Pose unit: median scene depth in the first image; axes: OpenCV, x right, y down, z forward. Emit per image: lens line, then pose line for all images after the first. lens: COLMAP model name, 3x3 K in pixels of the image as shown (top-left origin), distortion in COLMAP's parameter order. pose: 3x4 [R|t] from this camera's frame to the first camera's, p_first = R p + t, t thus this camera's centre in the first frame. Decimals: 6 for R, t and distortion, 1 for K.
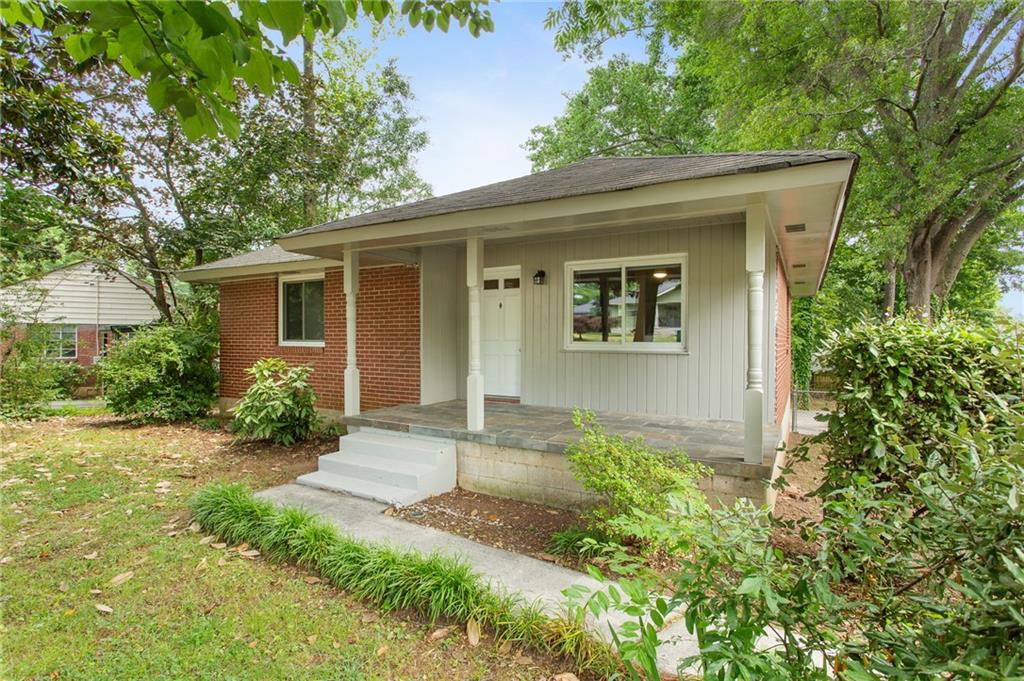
lens RADIAL K [[501.5, 0, 514.9], [0, 501.5, 340.2], [0, 0, 1]] dist [-0.005828, 0.000668]
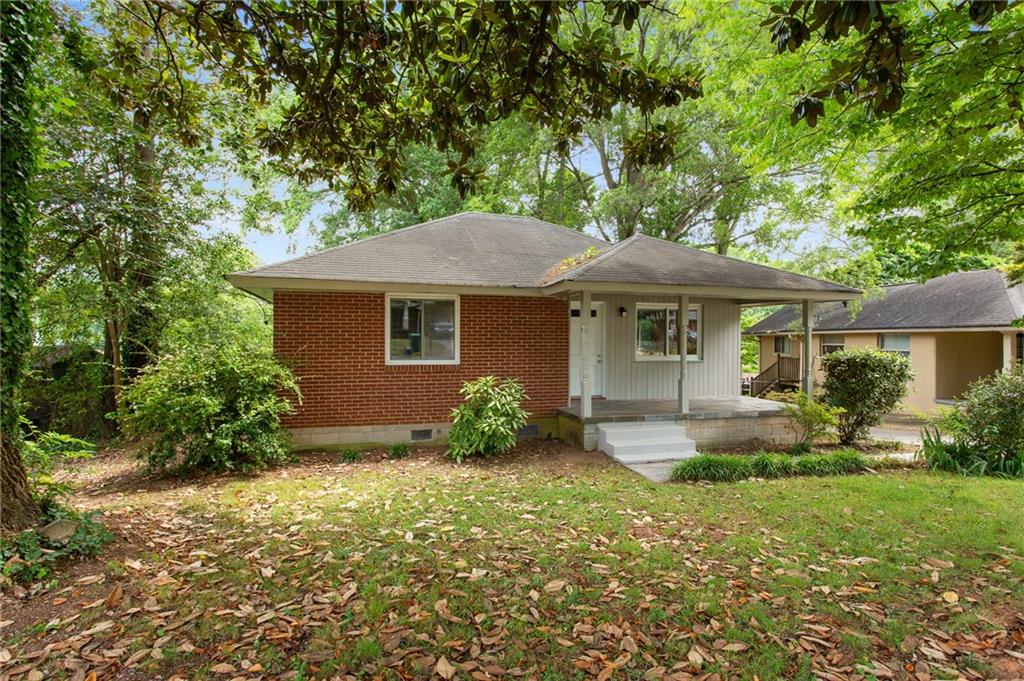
lens RADIAL K [[531.1, 0, 512.0], [0, 531.1, 340.5], [0, 0, 1]] dist [0.002864, 0.001071]
pose [[0.689901, -0.003734, 0.723894, -1.240857], [0.002068, 0.999993, 0.003187, -0.045690], [-0.723901, -0.000702, 0.689904, 0.154044]]
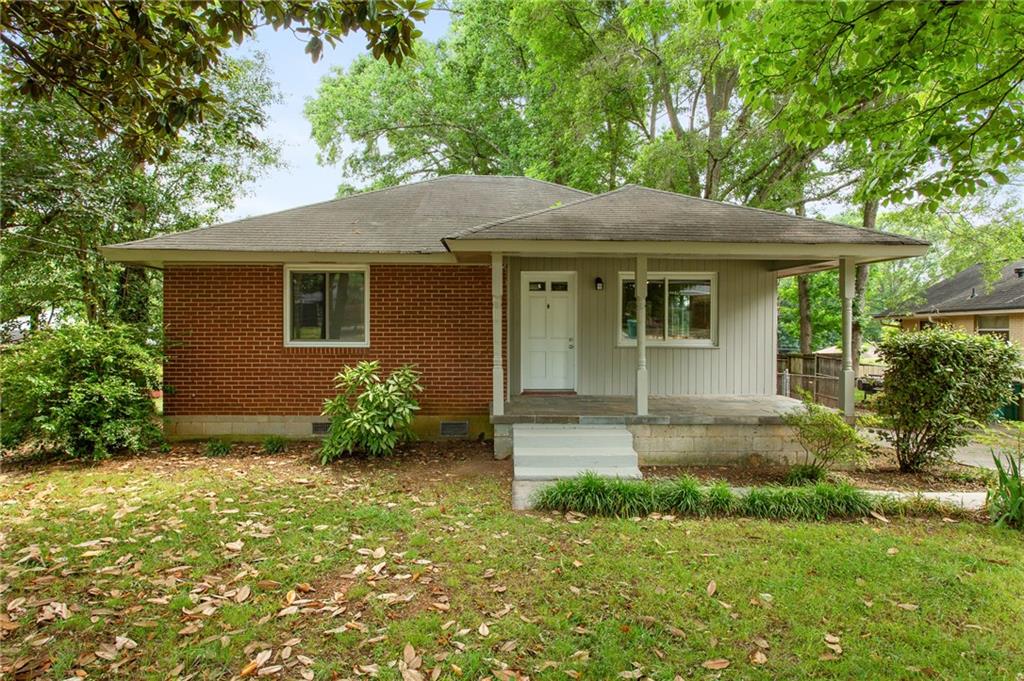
lens RADIAL K [[559.2, 0, 503.5], [0, 559.2, 330.7], [0, 0, 1]] dist [0.002739, 0.001165]
pose [[0.853678, -0.004949, 0.520778, -0.771968], [0.002760, 0.999984, 0.004979, -0.023304], [-0.520795, -0.002813, 0.853677, 0.015510]]
